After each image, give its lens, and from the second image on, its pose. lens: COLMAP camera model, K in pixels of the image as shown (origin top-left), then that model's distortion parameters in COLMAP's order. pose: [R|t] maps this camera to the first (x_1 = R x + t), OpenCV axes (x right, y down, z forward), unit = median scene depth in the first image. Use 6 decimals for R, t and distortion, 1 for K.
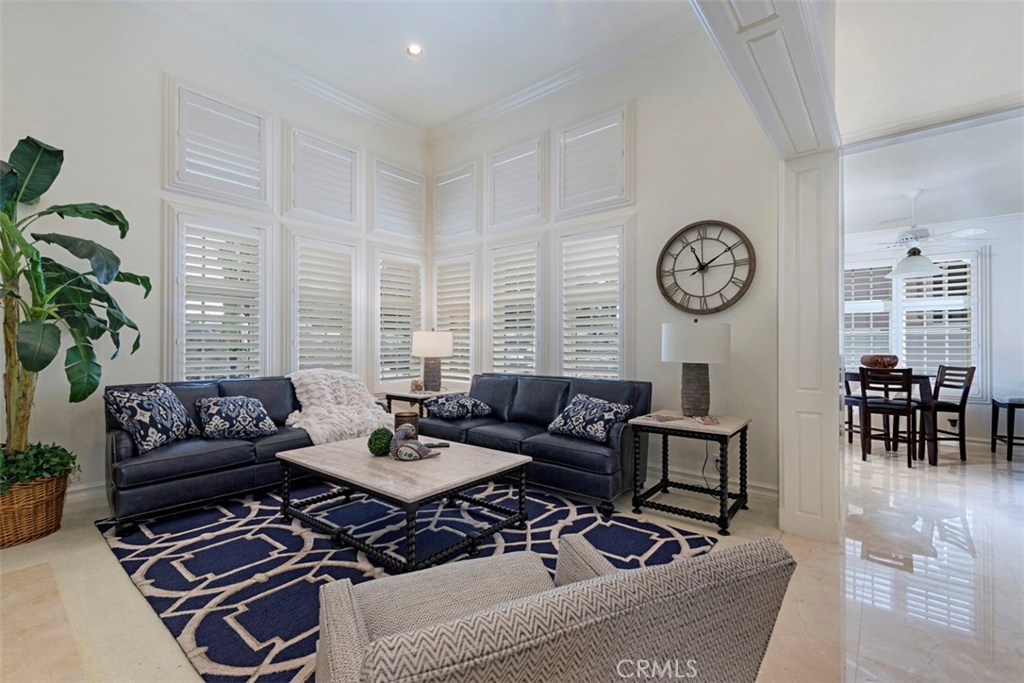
lens RADIAL K [[448.4, 0, 508.4], [0, 448.4, 345.5], [0, 0, 1]] dist [0.003471, -0.000299]
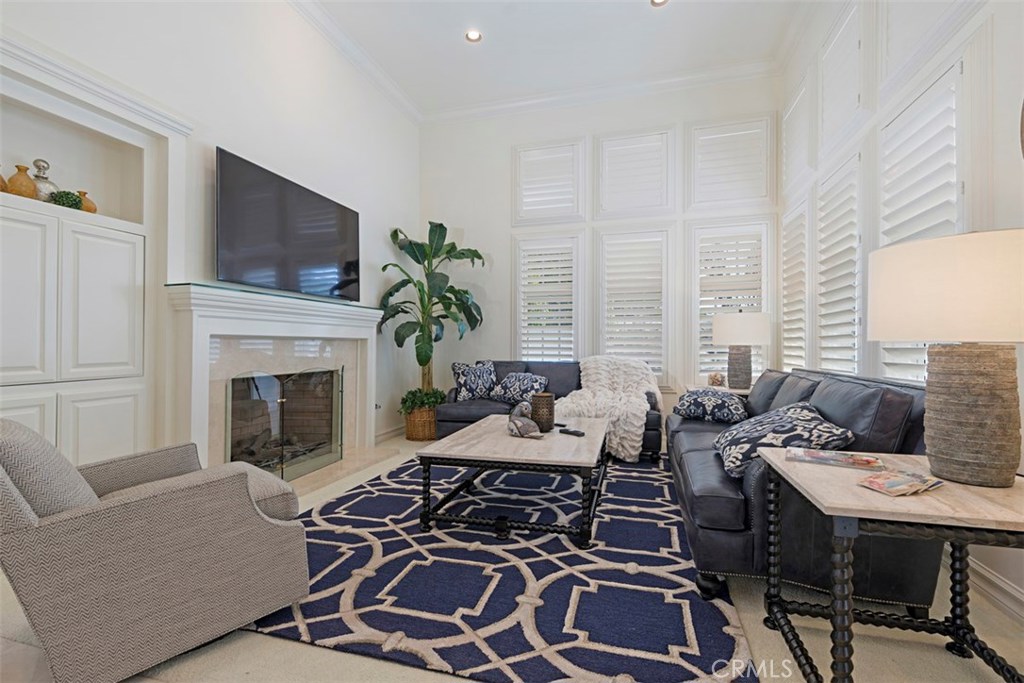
lens RADIAL K [[448.4, 0, 506.5], [0, 448.4, 342.9], [0, 0, 1]] dist [0.003471, -0.000299]
pose [[0.394512, -0.009457, -0.918842, 0.595141], [0.005069, 0.999954, -0.008115, 0.038085], [0.918877, -0.001456, 0.394542, 0.458383]]
